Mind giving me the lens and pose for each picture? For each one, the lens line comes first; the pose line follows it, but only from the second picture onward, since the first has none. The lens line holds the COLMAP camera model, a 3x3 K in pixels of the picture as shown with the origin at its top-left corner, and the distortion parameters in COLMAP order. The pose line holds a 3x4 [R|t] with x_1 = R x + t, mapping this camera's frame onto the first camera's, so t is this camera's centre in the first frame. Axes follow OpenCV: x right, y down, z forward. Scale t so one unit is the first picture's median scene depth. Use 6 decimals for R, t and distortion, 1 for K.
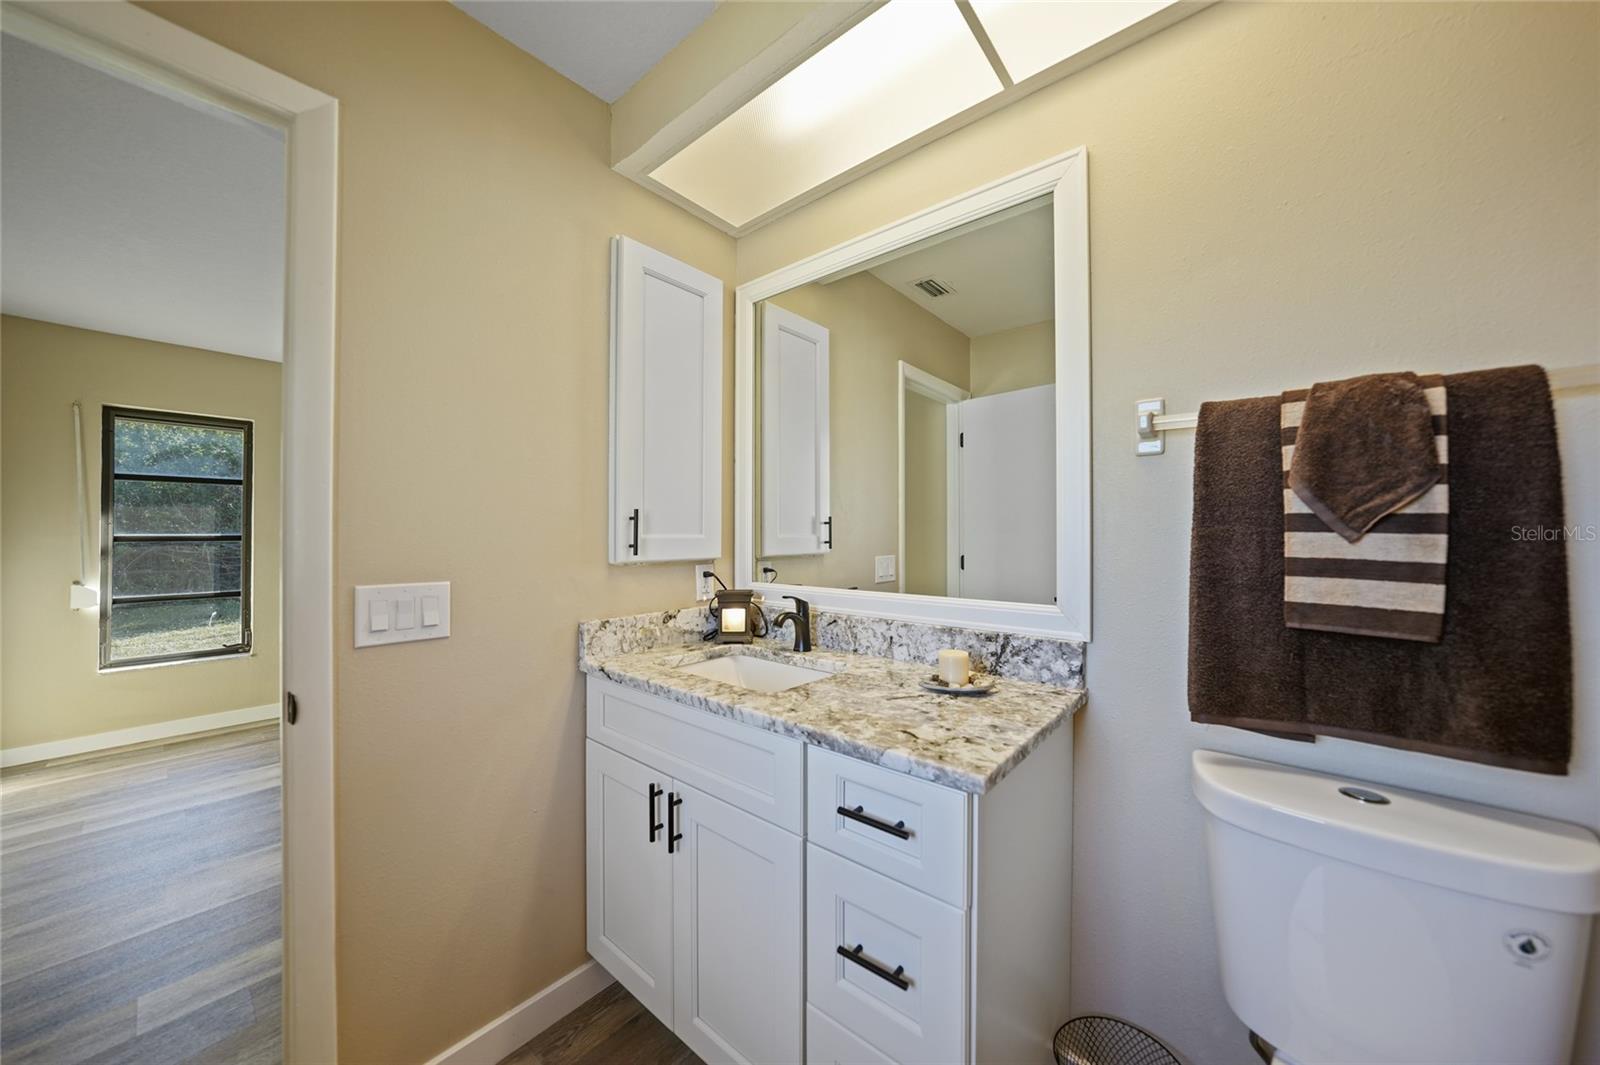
lens RADIAL K [[570.8, 0, 808.2], [0, 570.8, 530.4], [0, 0, 1]] dist [-0.024043, 0.005015]
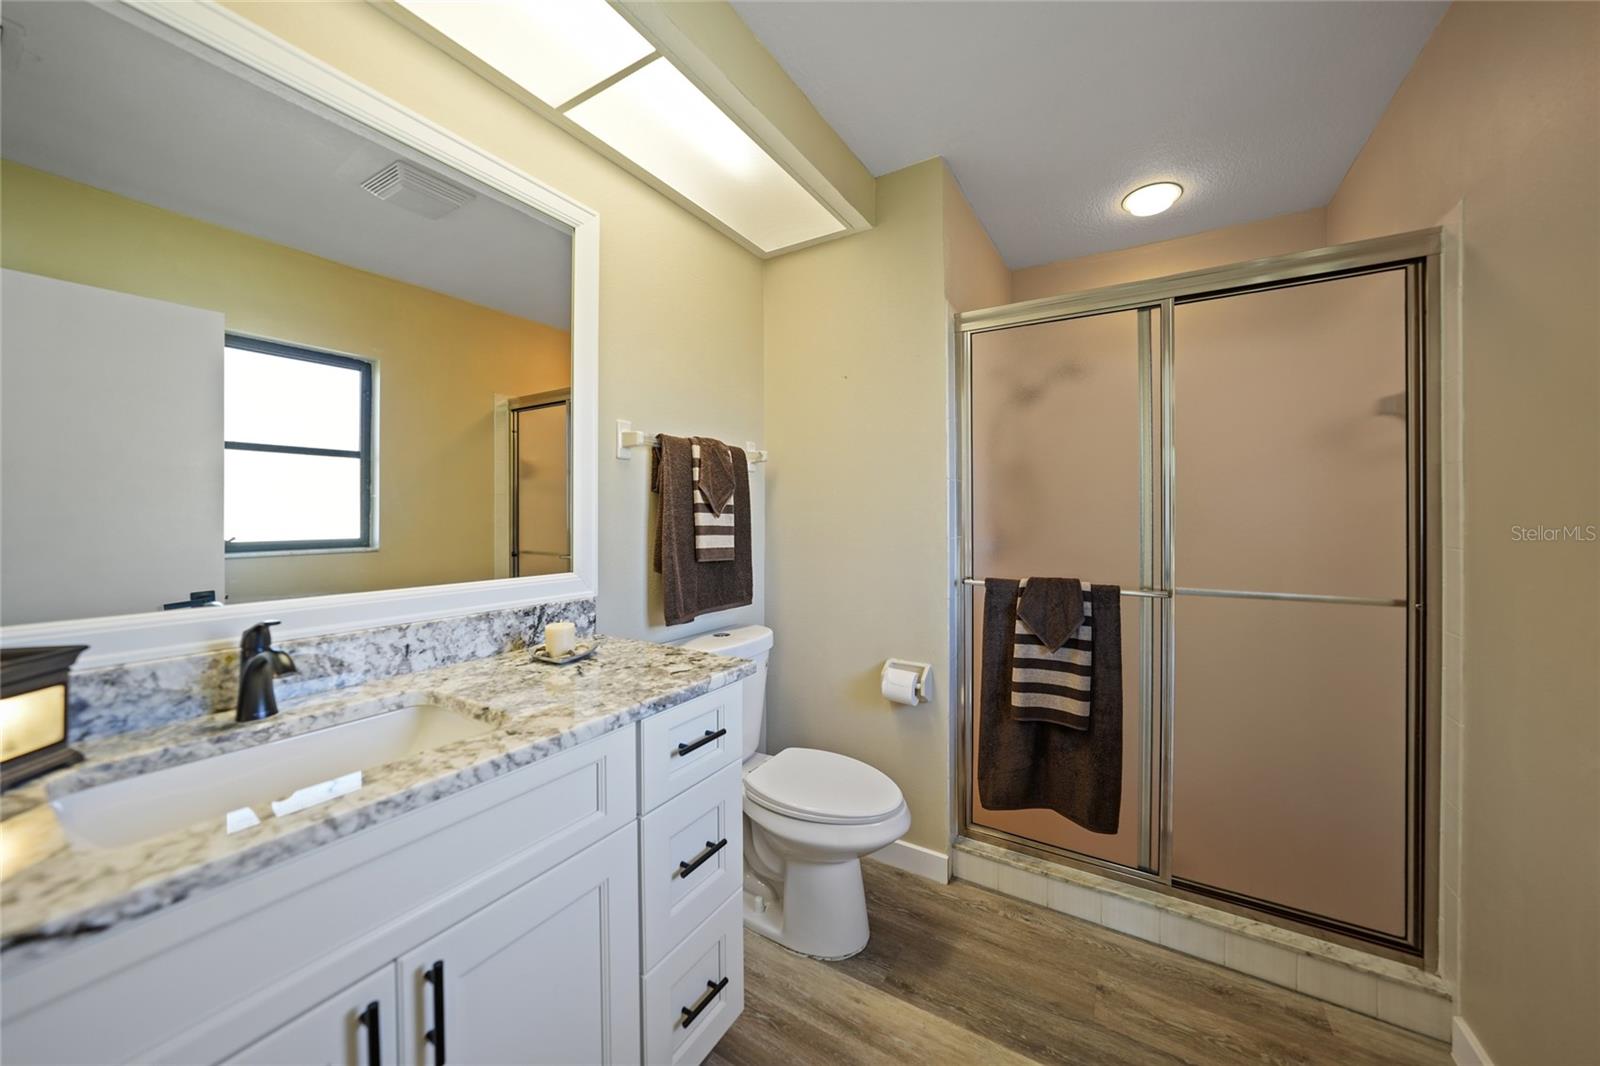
lens RADIAL K [[570.8, 0, 800.7], [0, 570.8, 518.5], [0, 0, 1]] dist [-0.024043, 0.005015]
pose [[-0.159180, -0.003878, 0.987242, -0.844818], [-0.004041, 0.999986, 0.003276, 0.011477], [-0.987241, -0.003468, -0.159194, 0.719580]]
